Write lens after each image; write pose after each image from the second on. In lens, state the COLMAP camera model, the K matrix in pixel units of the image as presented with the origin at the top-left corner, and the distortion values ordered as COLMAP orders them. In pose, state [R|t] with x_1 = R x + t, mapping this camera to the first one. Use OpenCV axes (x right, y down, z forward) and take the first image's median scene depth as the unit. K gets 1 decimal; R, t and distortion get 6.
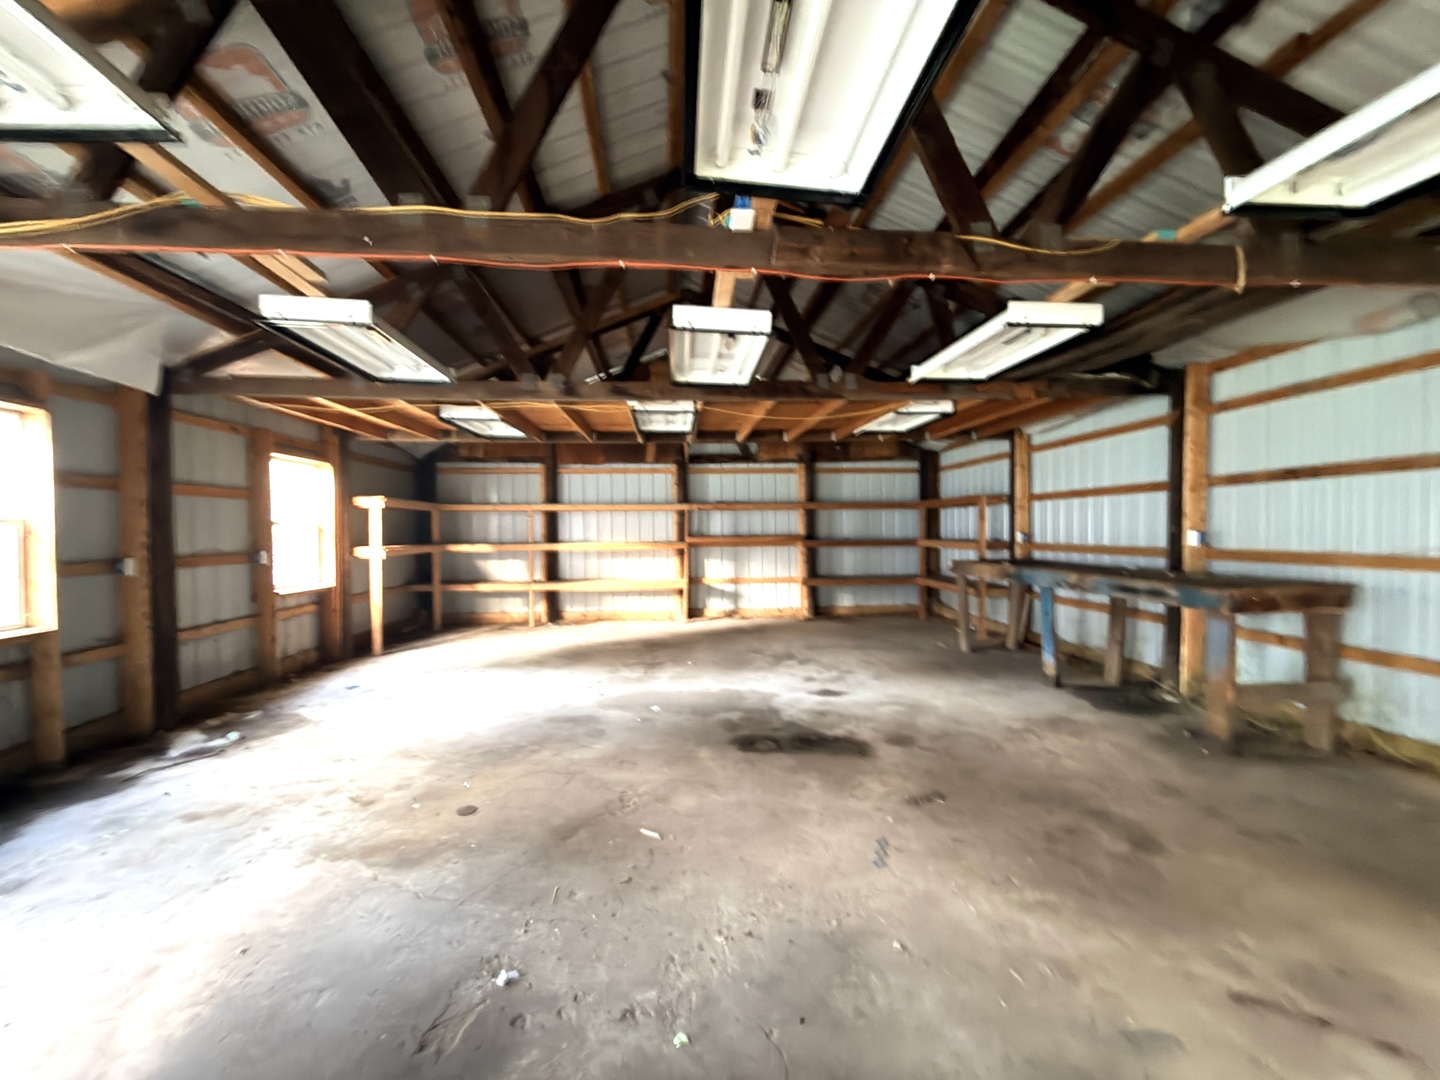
lens RADIAL K [[576.4, 0, 712.8], [0, 576.4, 540.2], [0, 0, 1]] dist [0.002526, 0.000090]
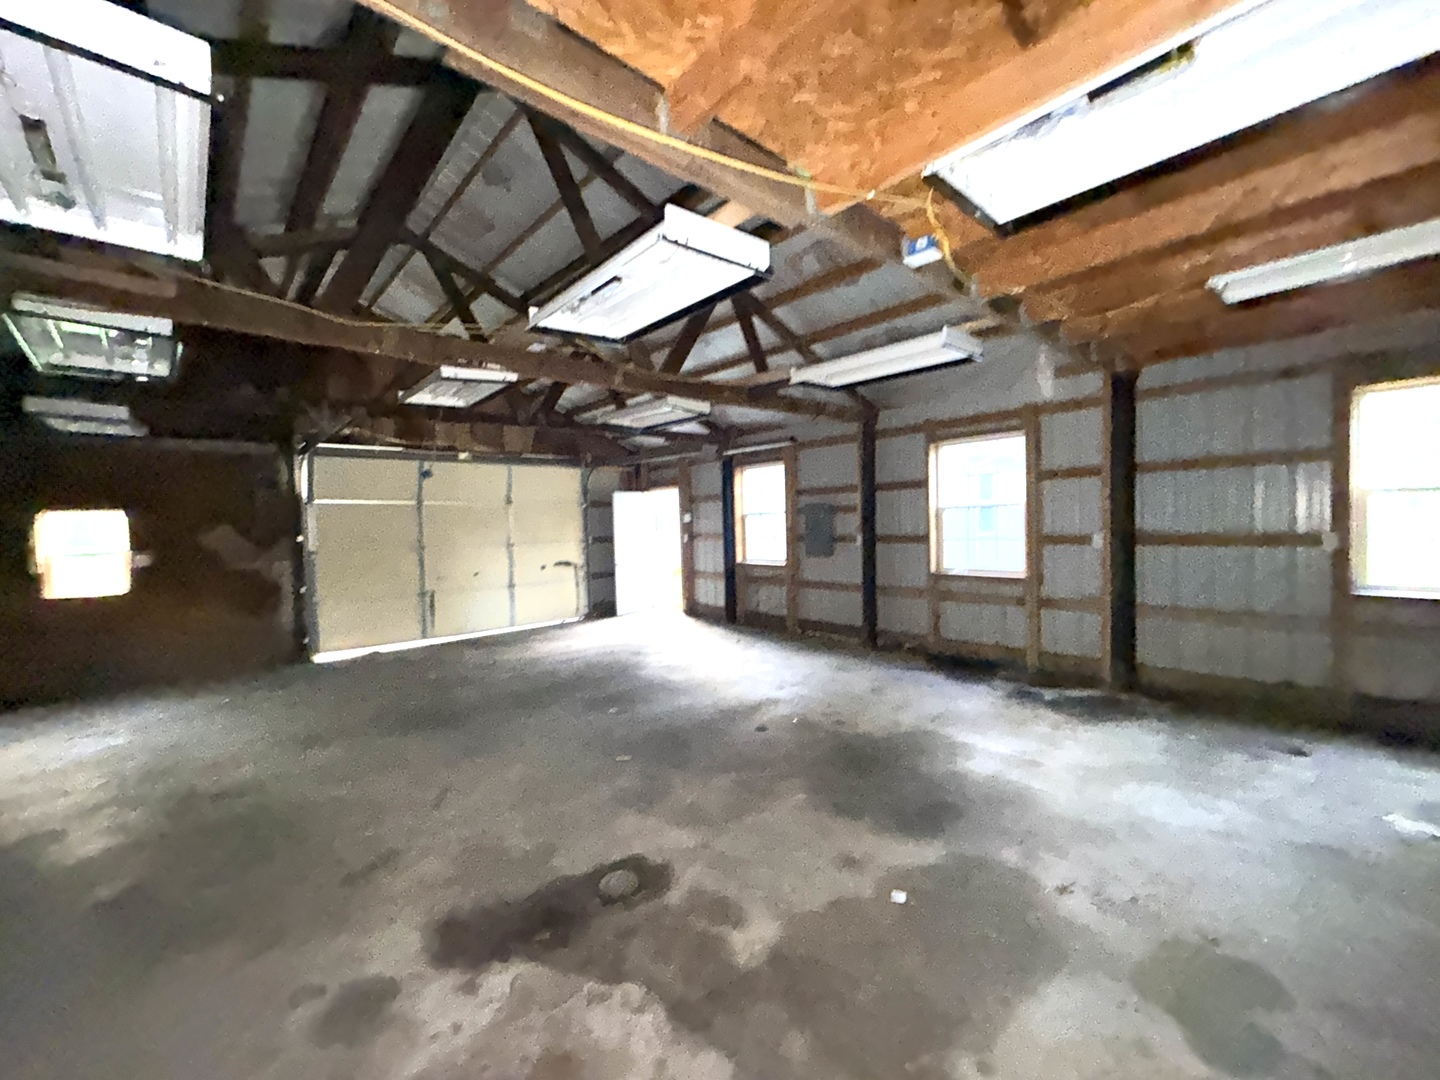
lens RADIAL K [[576.4, 0, 706.7], [0, 576.4, 536.2], [0, 0, 1]] dist [0.002526, 0.000090]
pose [[-0.797574, 0.049475, -0.601189, 0.367584], [0.023578, 0.998426, 0.050886, -0.043907], [0.602761, 0.026411, -0.797485, 1.547252]]
